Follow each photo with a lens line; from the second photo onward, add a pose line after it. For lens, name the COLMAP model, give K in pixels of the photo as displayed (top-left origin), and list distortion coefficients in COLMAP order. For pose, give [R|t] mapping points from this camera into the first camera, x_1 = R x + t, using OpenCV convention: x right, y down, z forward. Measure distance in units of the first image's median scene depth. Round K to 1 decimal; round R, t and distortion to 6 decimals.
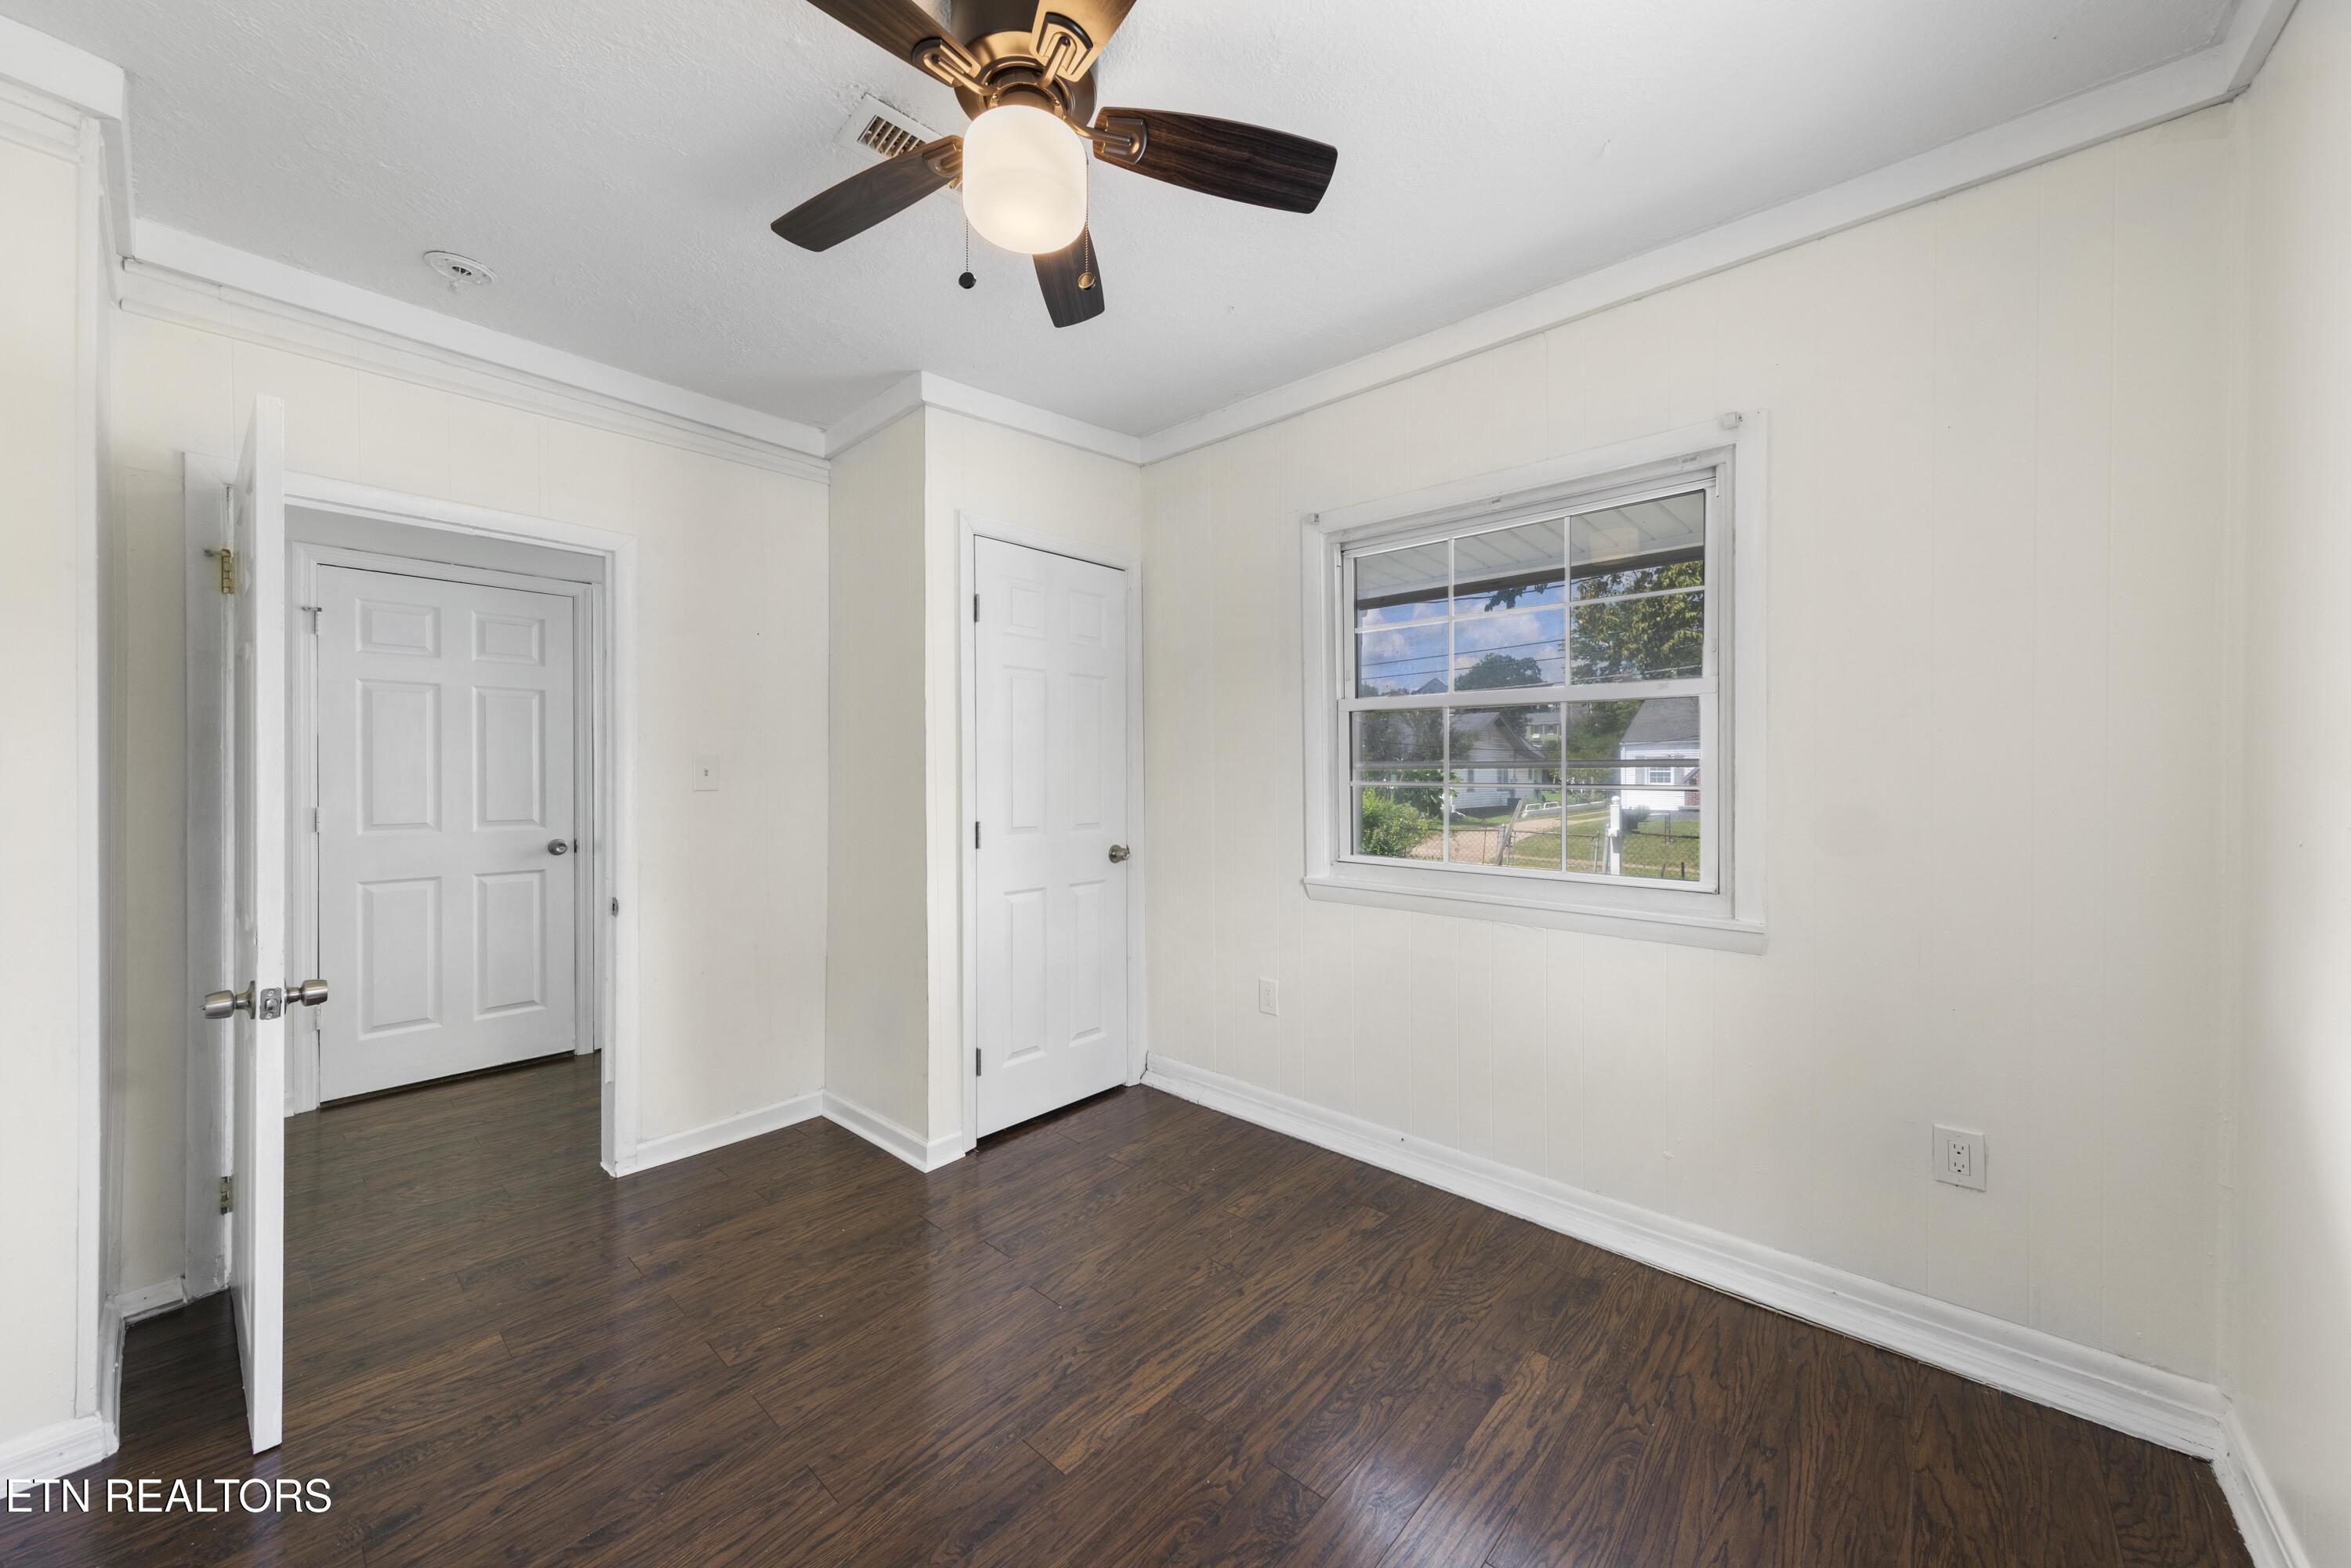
lens RADIAL K [[872.8, 0, 1174.8], [0, 872.8, 771.3], [0, 0, 1]] dist [0.007570, -0.000396]
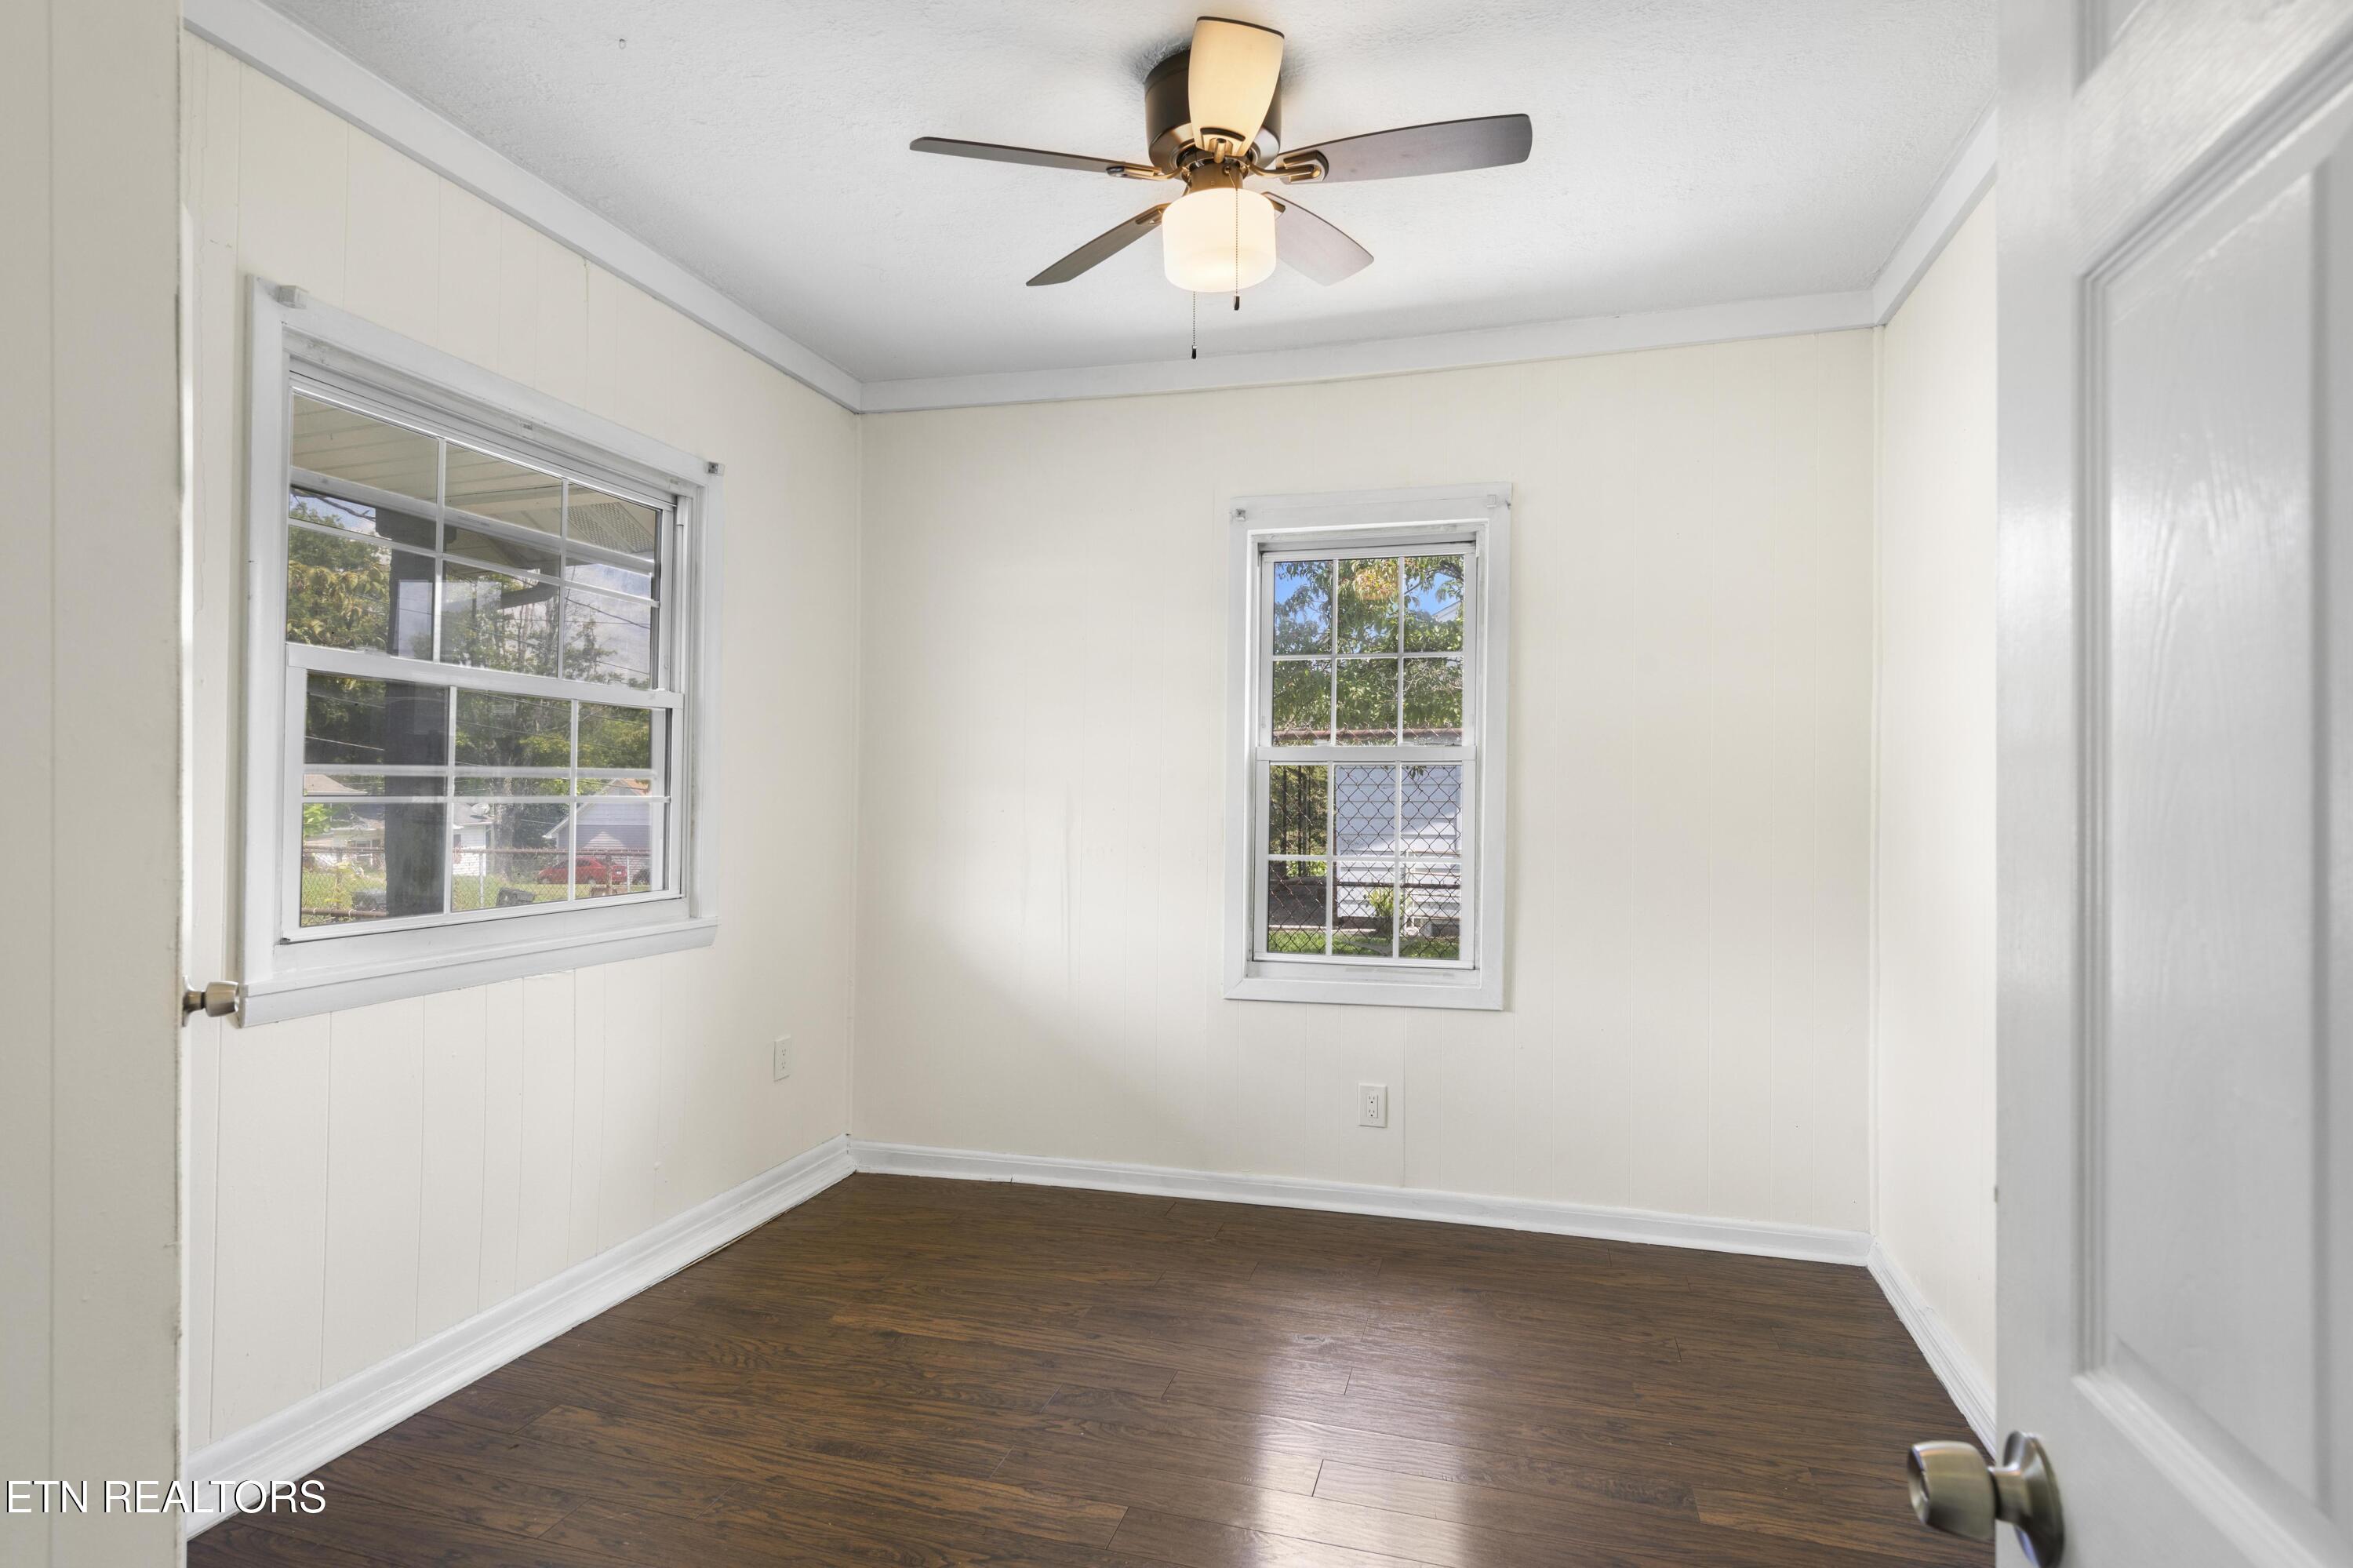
lens RADIAL K [[1238.1, 0, 1177.4], [0, 1238.1, 789.2], [0, 0, 1]] dist [0.007337, -0.003889]
pose [[-0.457208, -0.000458, 0.889360, -1.103788], [-0.008500, 0.999956, -0.003855, 0.008497], [-0.889319, -0.009322, -0.457192, 1.275806]]
